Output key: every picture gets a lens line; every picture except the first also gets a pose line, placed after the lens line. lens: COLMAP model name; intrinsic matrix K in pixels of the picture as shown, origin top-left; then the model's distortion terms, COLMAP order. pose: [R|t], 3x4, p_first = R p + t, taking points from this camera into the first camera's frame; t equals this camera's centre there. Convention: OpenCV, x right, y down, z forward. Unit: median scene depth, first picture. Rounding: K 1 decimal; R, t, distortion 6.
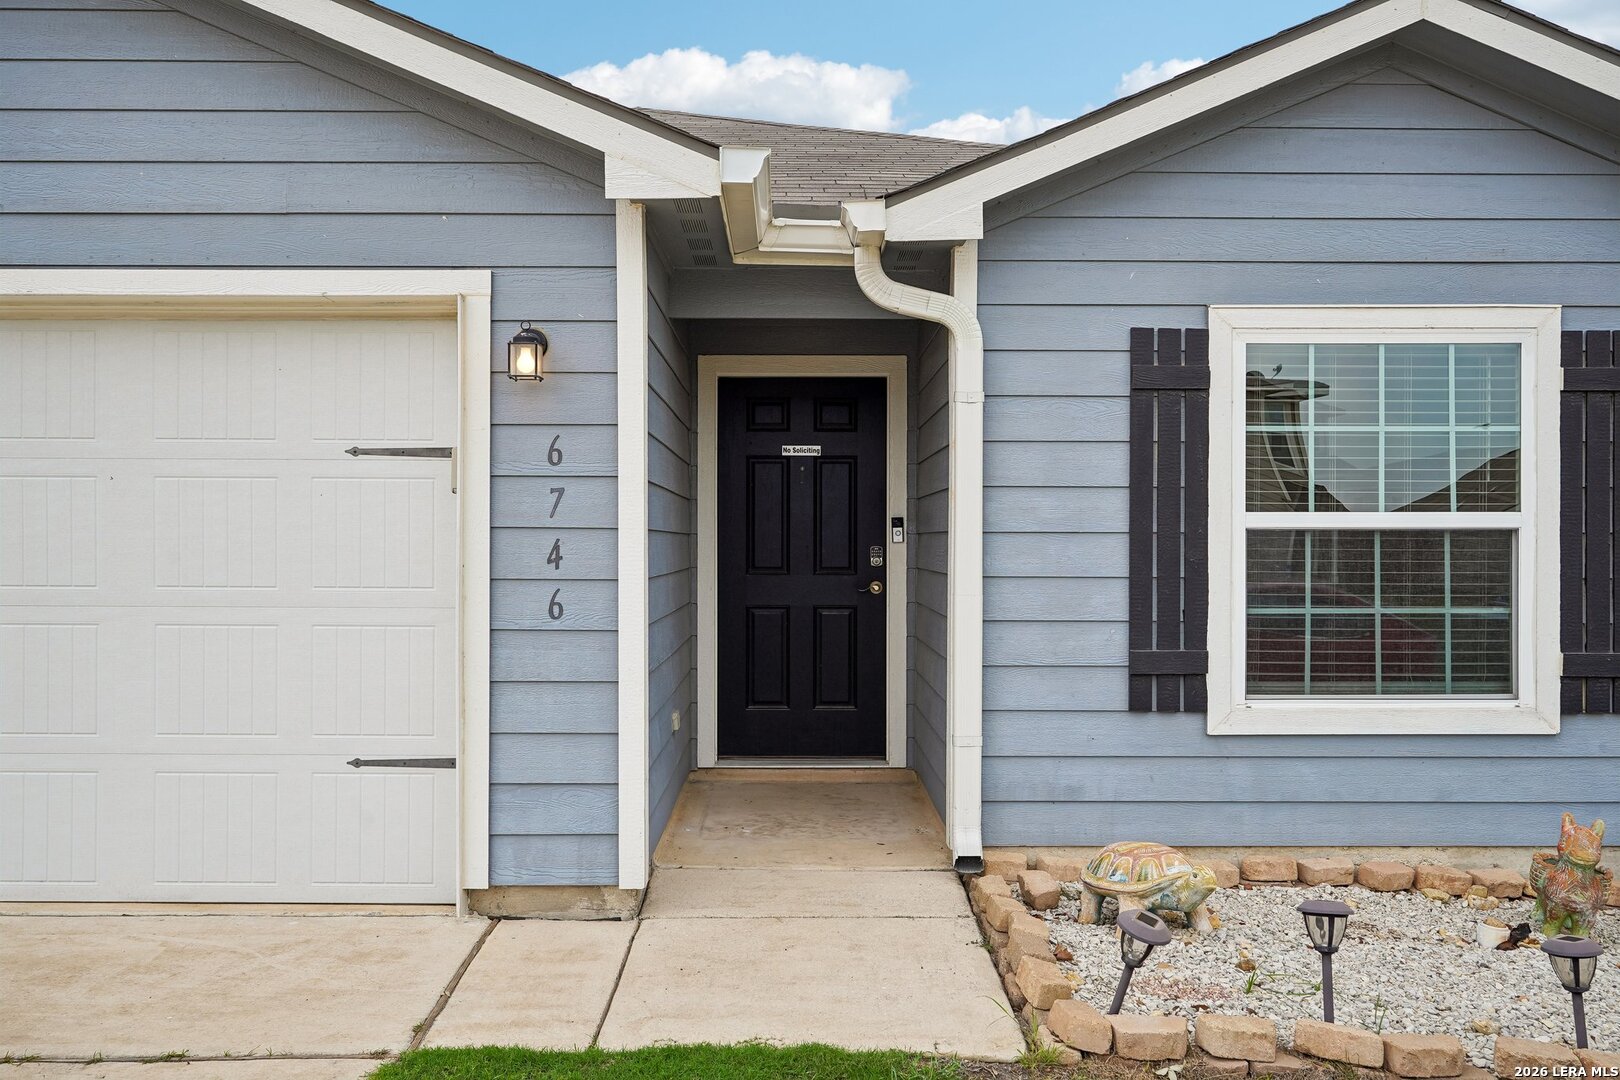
lens RADIAL K [[1291.3, 0, 810.0], [0, 1291.3, 540.0], [0, 0, 1]] dist [0.003565, -0.007358]
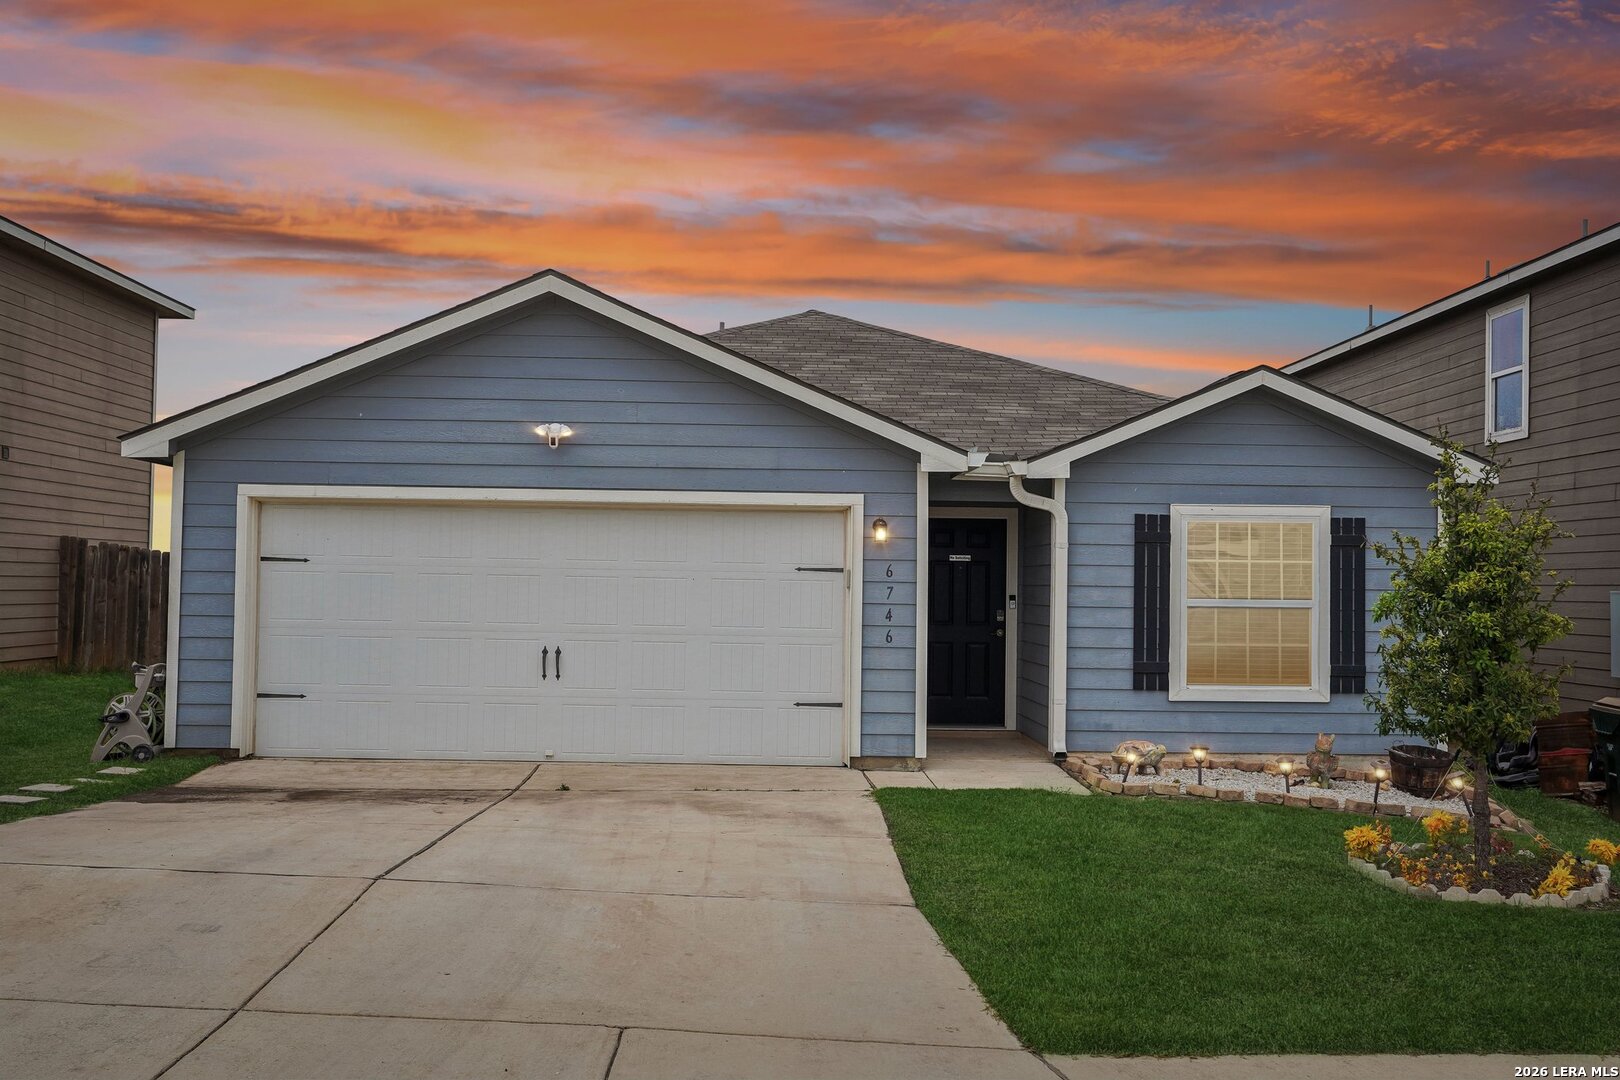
lens RADIAL K [[1506.6, 0, 810.0], [0, 1506.6, 540.0], [0, 0, 1]] dist [-0.001074, 0.001513]
pose [[0.999816, 0.012681, 0.014366, -0.340885], [-0.012224, 0.999430, -0.031477, -0.033291], [-0.014757, 0.031295, 0.999401, -1.553972]]
